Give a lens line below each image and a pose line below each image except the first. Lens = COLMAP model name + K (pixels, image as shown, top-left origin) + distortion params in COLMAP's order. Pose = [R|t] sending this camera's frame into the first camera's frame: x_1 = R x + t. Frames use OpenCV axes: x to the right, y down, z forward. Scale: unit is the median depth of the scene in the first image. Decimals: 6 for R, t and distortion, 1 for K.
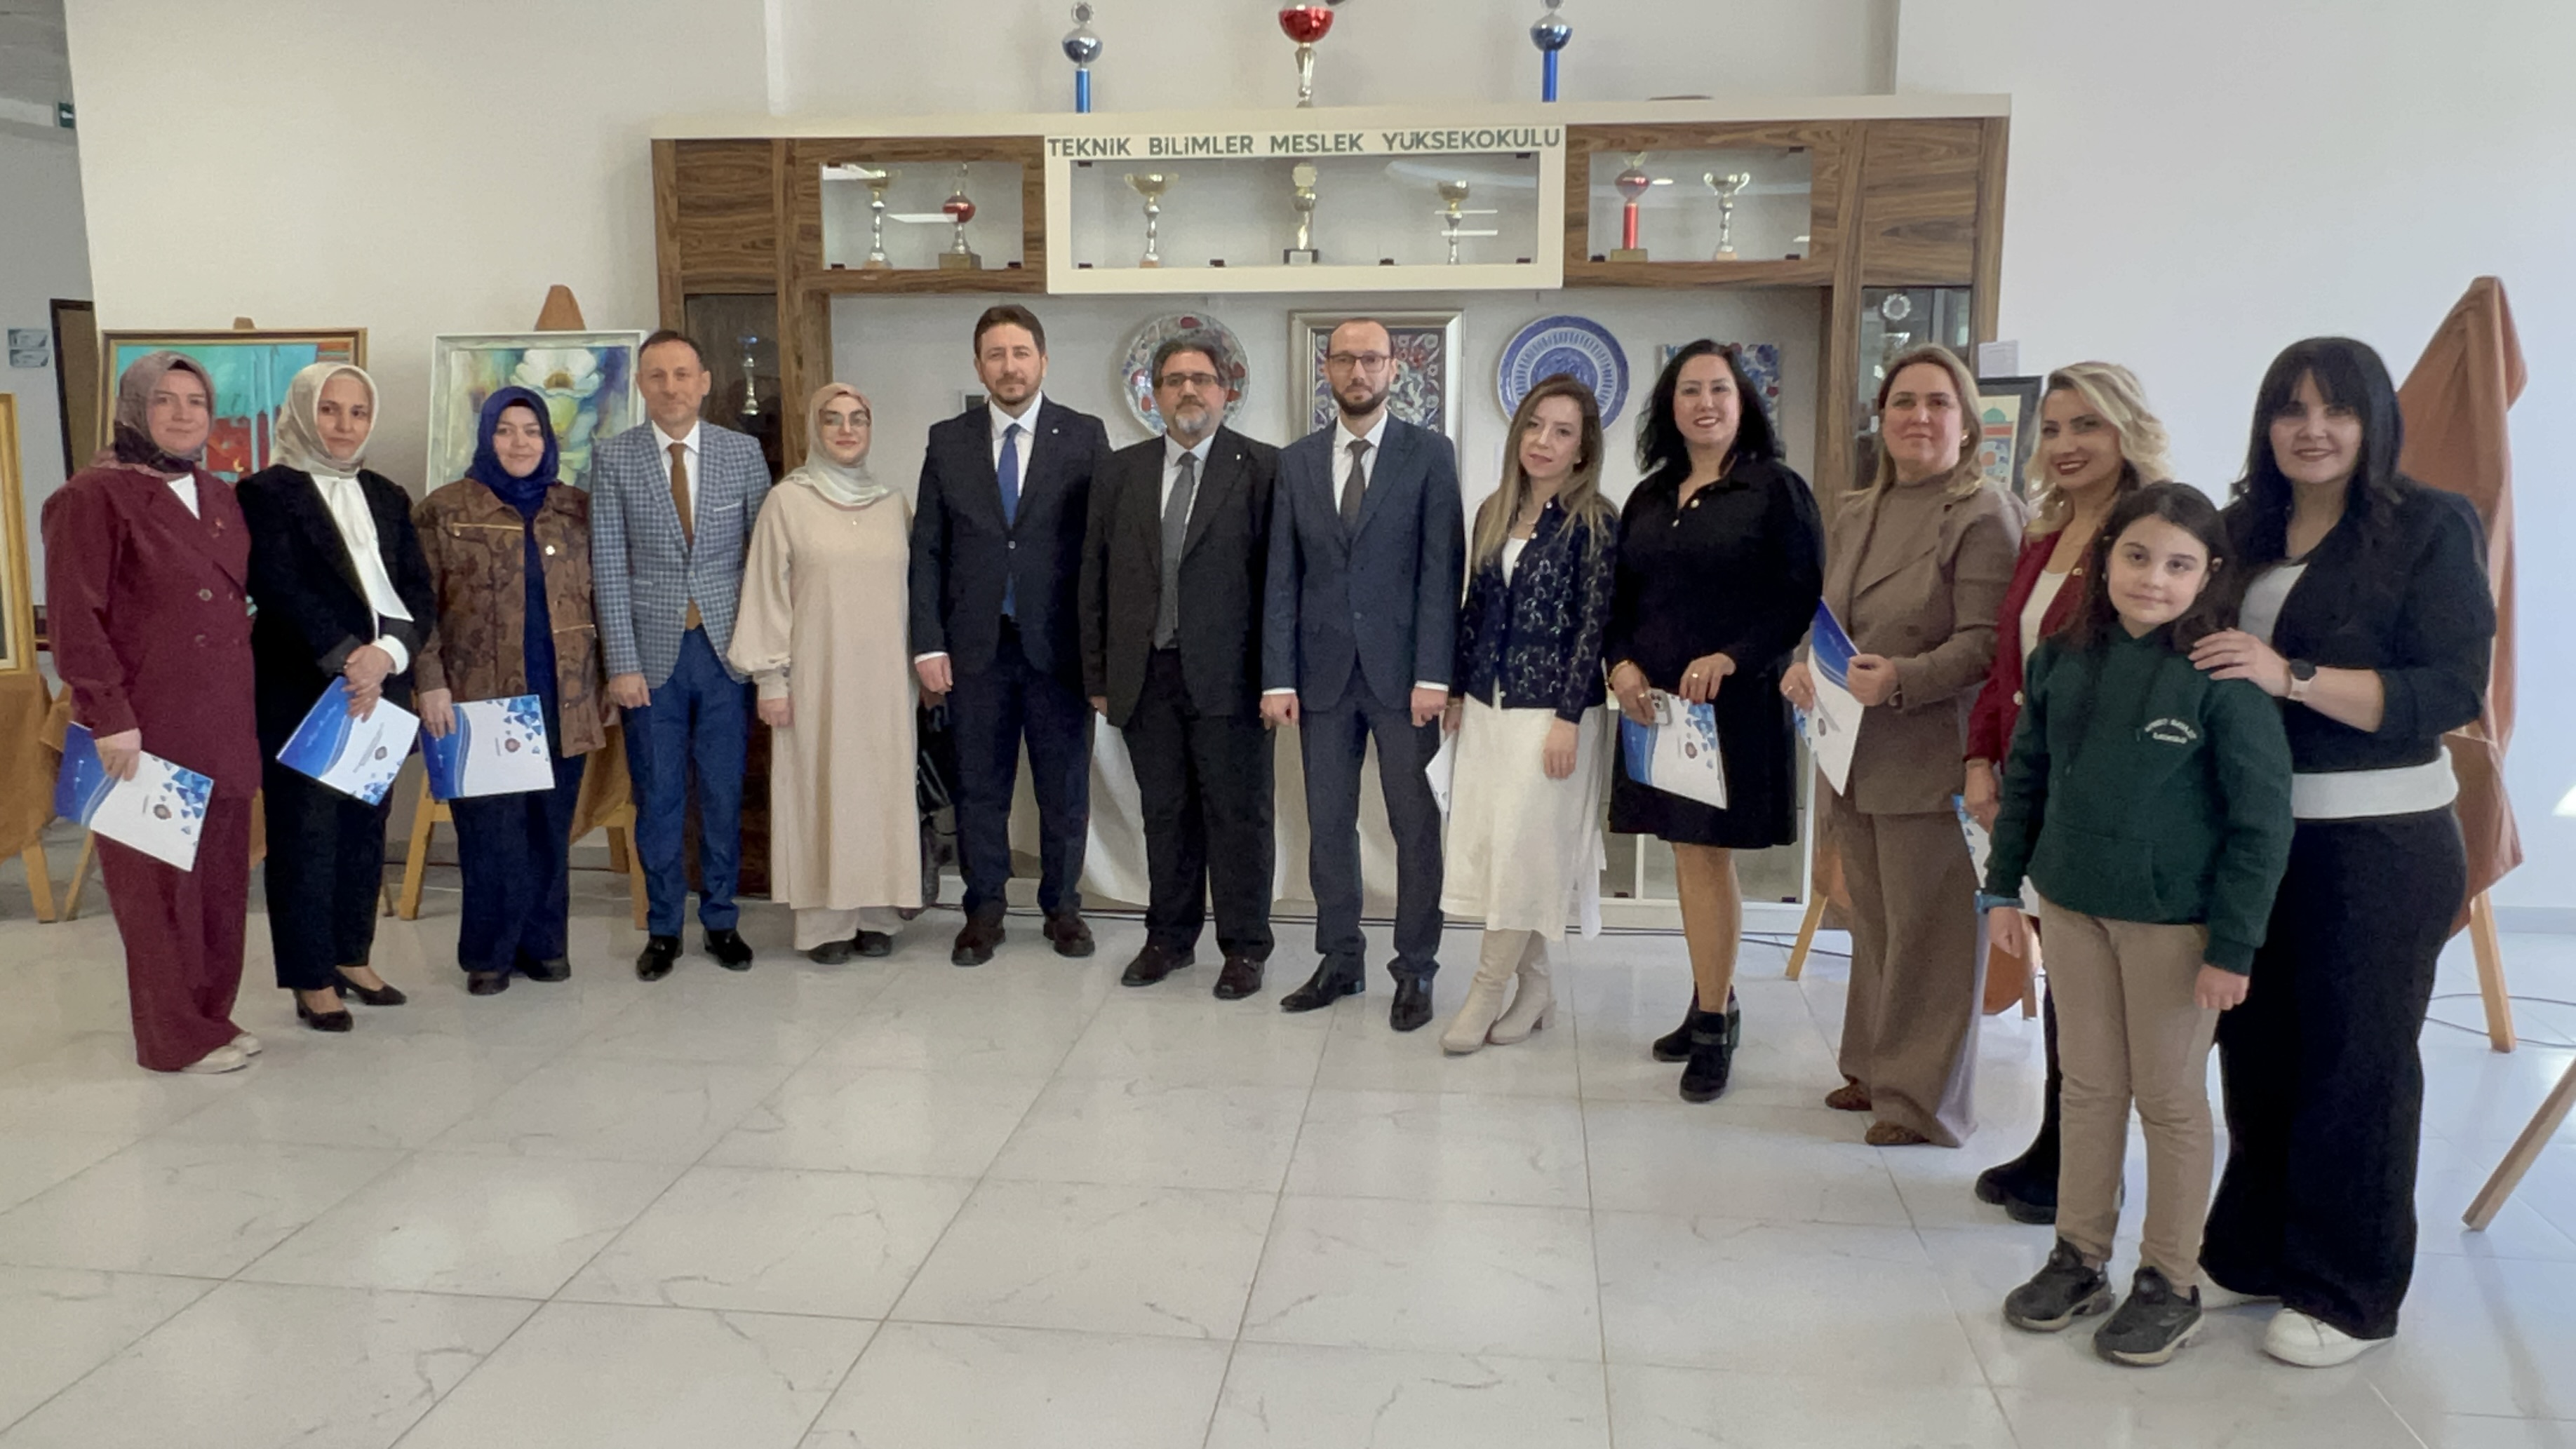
lens RADIAL K [[2008.6, 0, 1288.3], [0, 2008.6, 713.2], [0, 0, 1]] dist [0.000871, 0.005074]
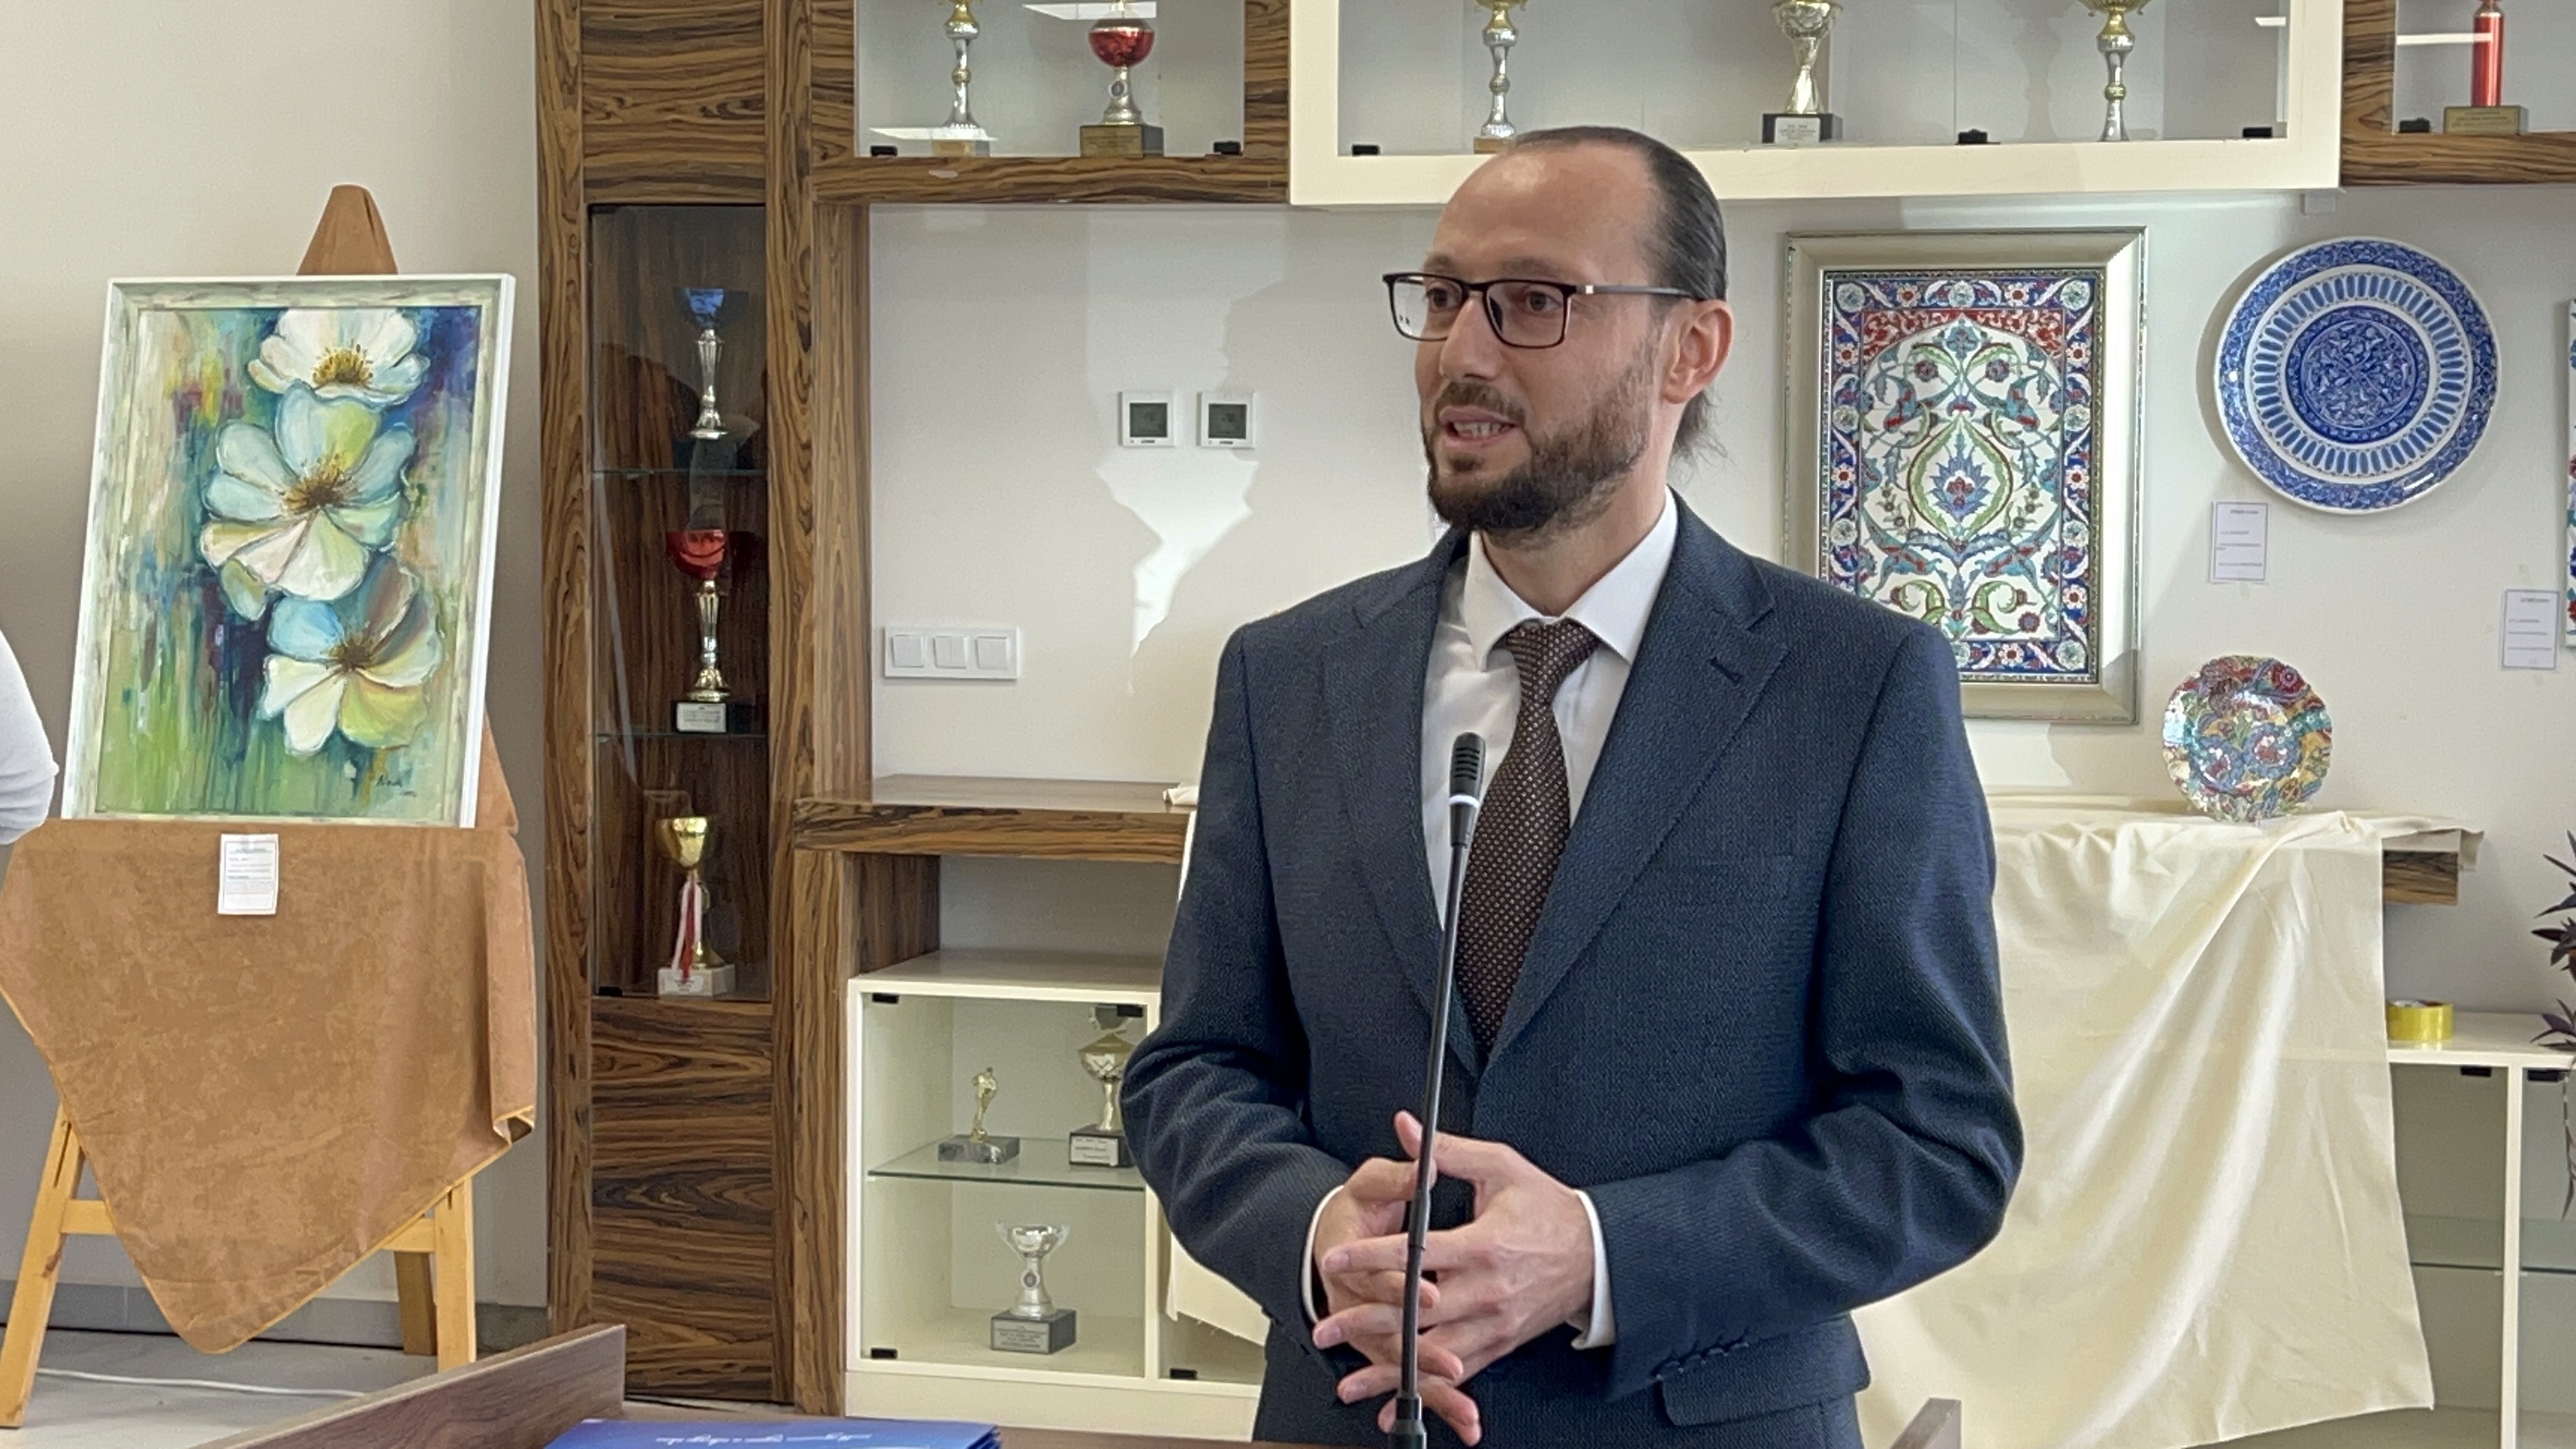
lens RADIAL K [[4721.1, 0, 1283.2], [0, 4721.1, 711.8], [0, 0, 1]] dist [0.160894, 0.000000]
pose [[0.989420, 0.012783, -0.144516, 0.049747], [-0.025523, 0.995912, -0.086647, 0.019469], [0.142818, 0.089419, 0.985701, -0.151140]]
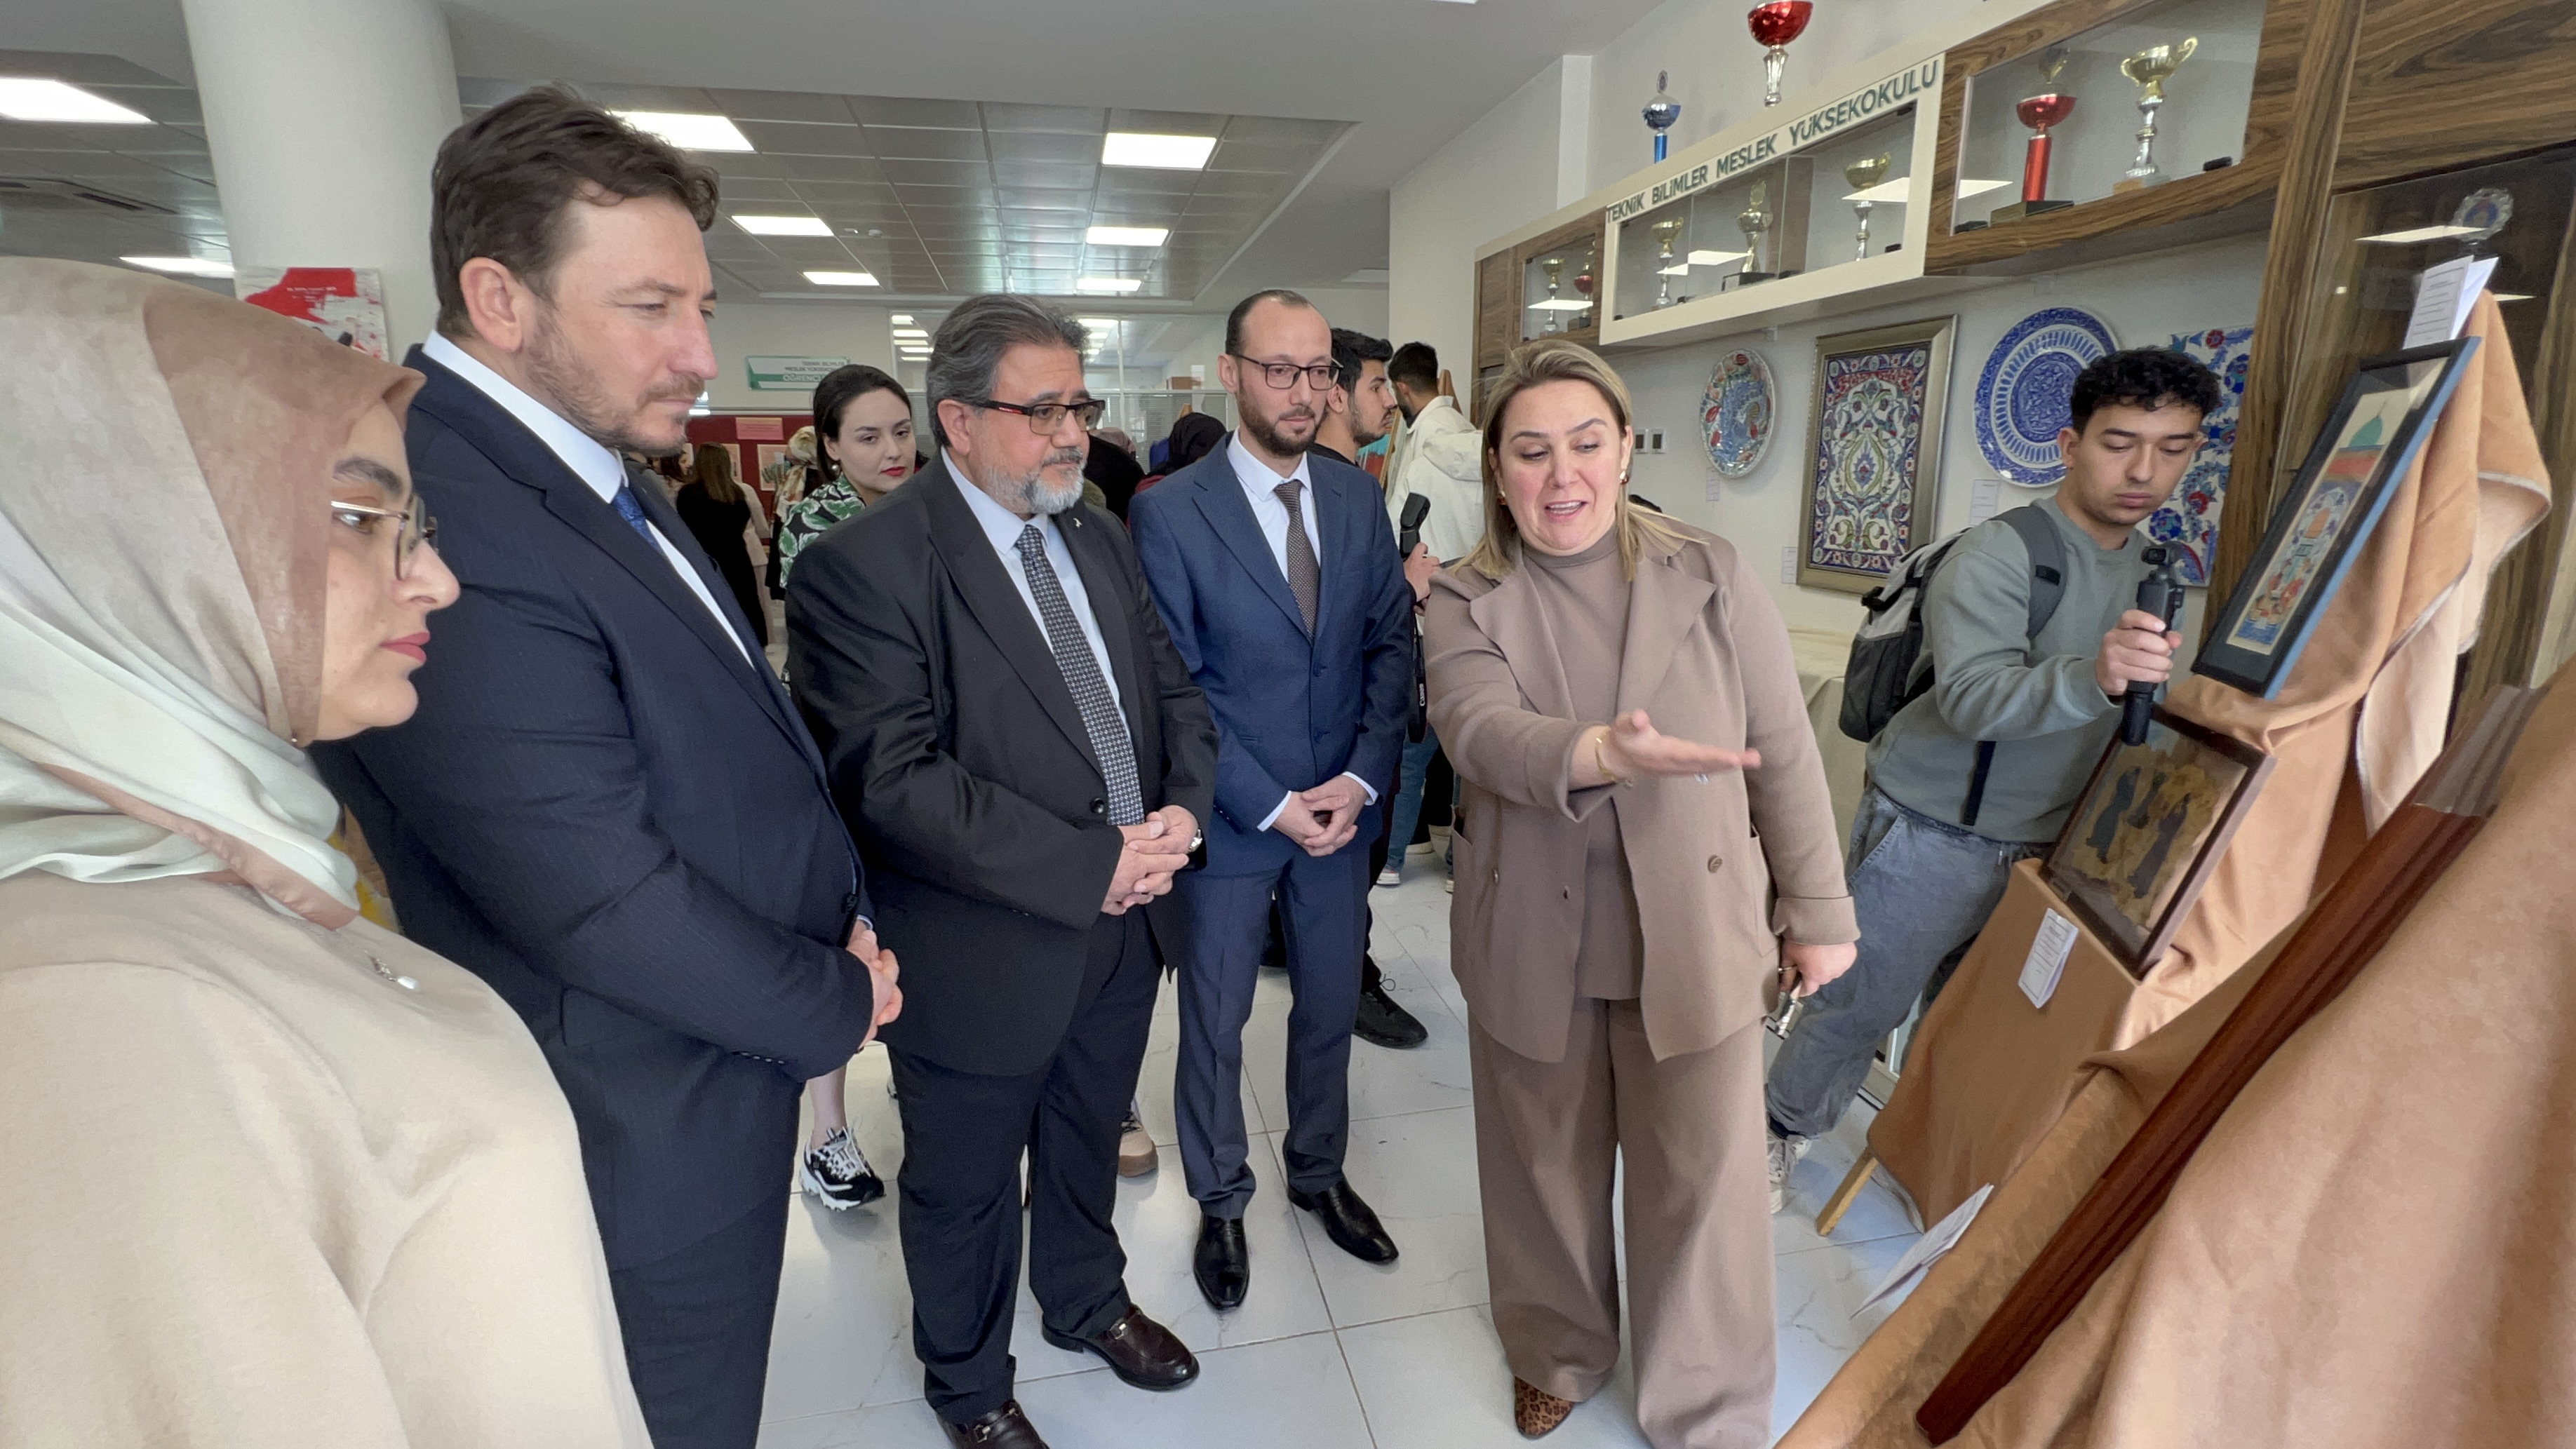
lens RADIAL K [[1148.6, 0, 1291.4], [0, 1148.6, 709.3], [0, 0, 1]] dist [0.004298, -0.000136]
pose [[0.317925, 0.199962, -0.926789, 0.477342], [-0.137084, 0.976930, 0.163755, -0.084493], [0.938153, 0.074986, 0.338003, 0.605501]]
